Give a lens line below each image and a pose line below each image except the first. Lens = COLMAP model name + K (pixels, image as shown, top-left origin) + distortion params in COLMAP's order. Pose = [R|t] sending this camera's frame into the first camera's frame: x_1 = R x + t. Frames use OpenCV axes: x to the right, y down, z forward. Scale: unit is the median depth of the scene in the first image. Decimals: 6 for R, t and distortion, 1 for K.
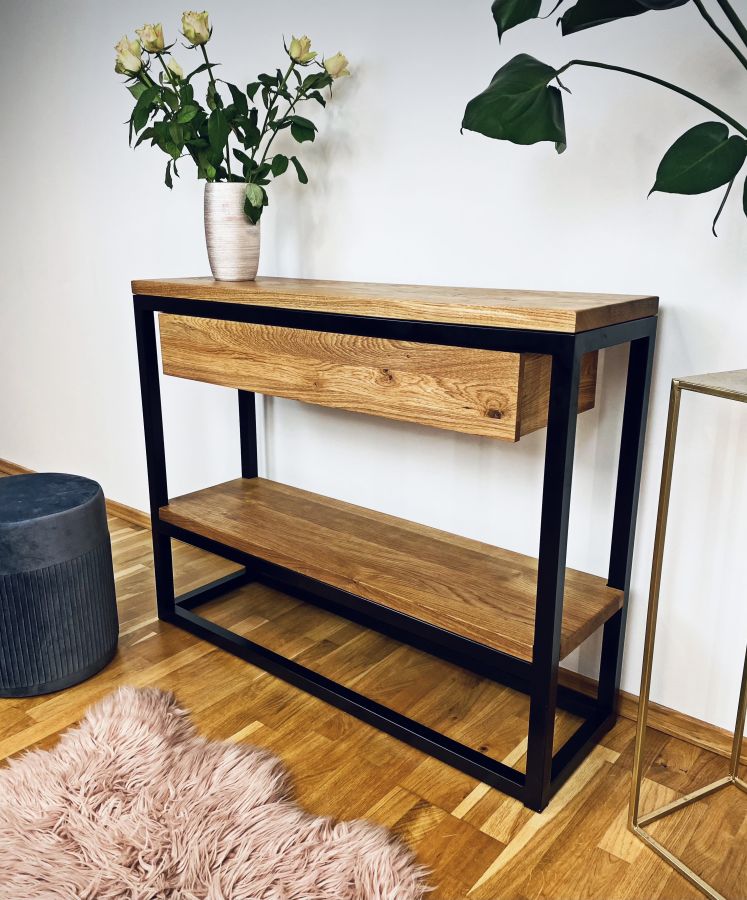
lens RADIAL K [[771.6, 0, 373.5], [0, 771.6, 450.0], [0, 0, 1]] dist [0.129152, -0.242225]
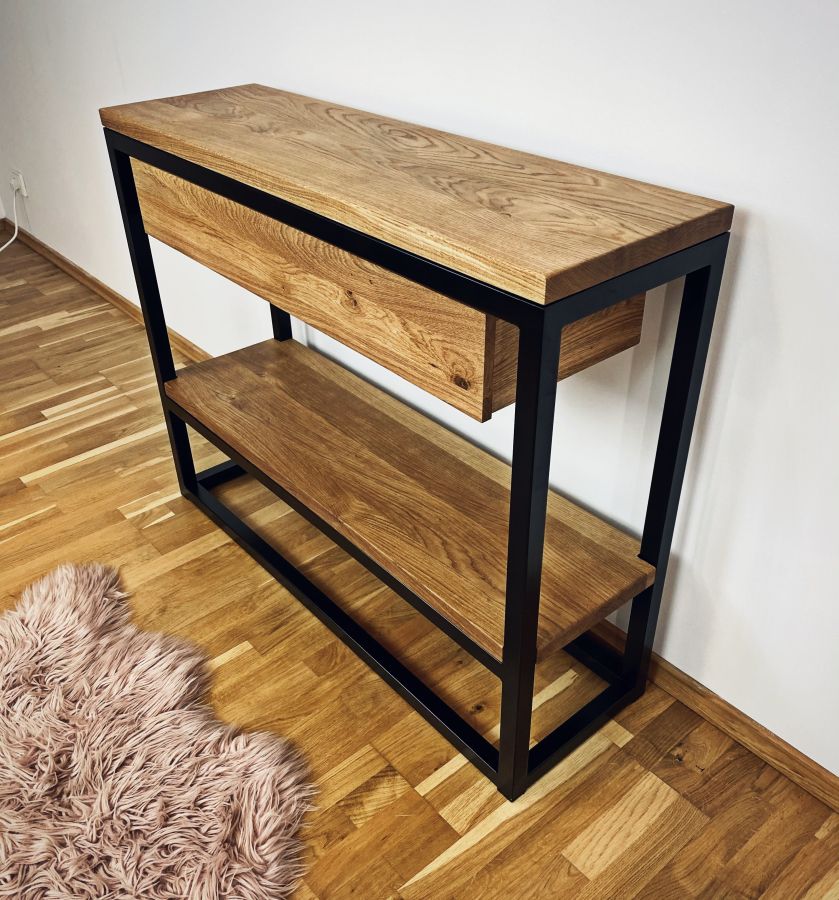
lens RADIAL K [[862.7, 0, 417.3], [0, 862.7, 464.4], [0, 0, 1]] dist [0.224278, -0.695105]
pose [[0.982800, 0.083477, -0.164728, 0.226186], [-0.028013, 0.949070, 0.313816, -0.203759], [0.182535, -0.303804, 0.935085, 0.150318]]
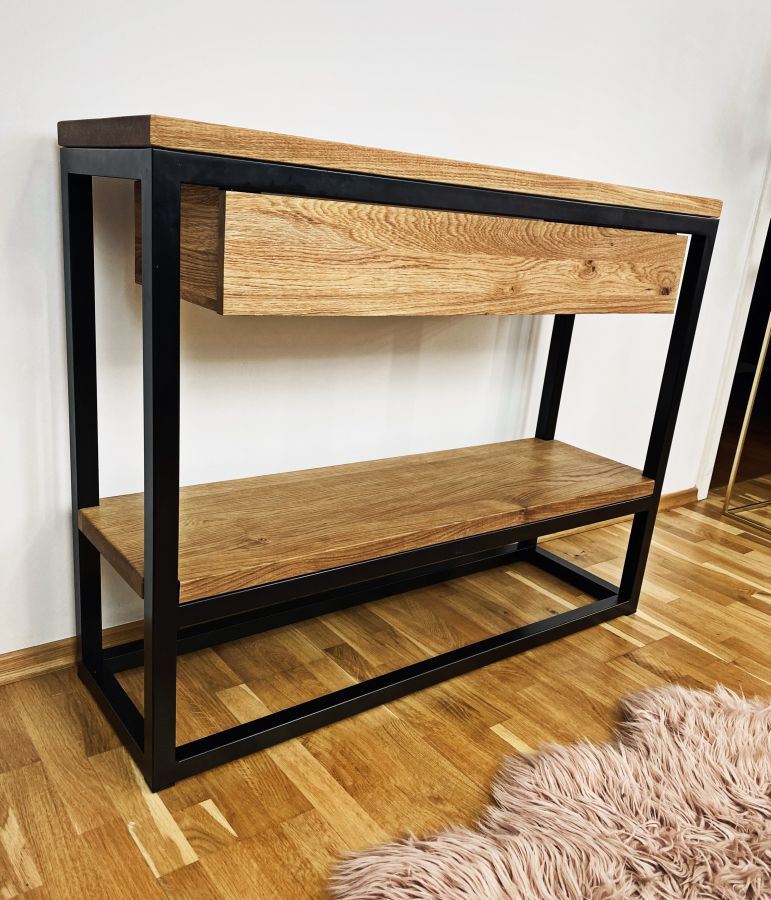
lens RADIAL K [[757.4, 0, 385.5], [0, 757.4, 450.0], [0, 0, 1]] dist [0.013457, -0.003712]
pose [[0.249889, -0.268378, 0.930338, -0.916994], [0.183760, 0.956504, 0.226568, -0.132239], [-0.950678, 0.114342, 0.288337, 0.951701]]
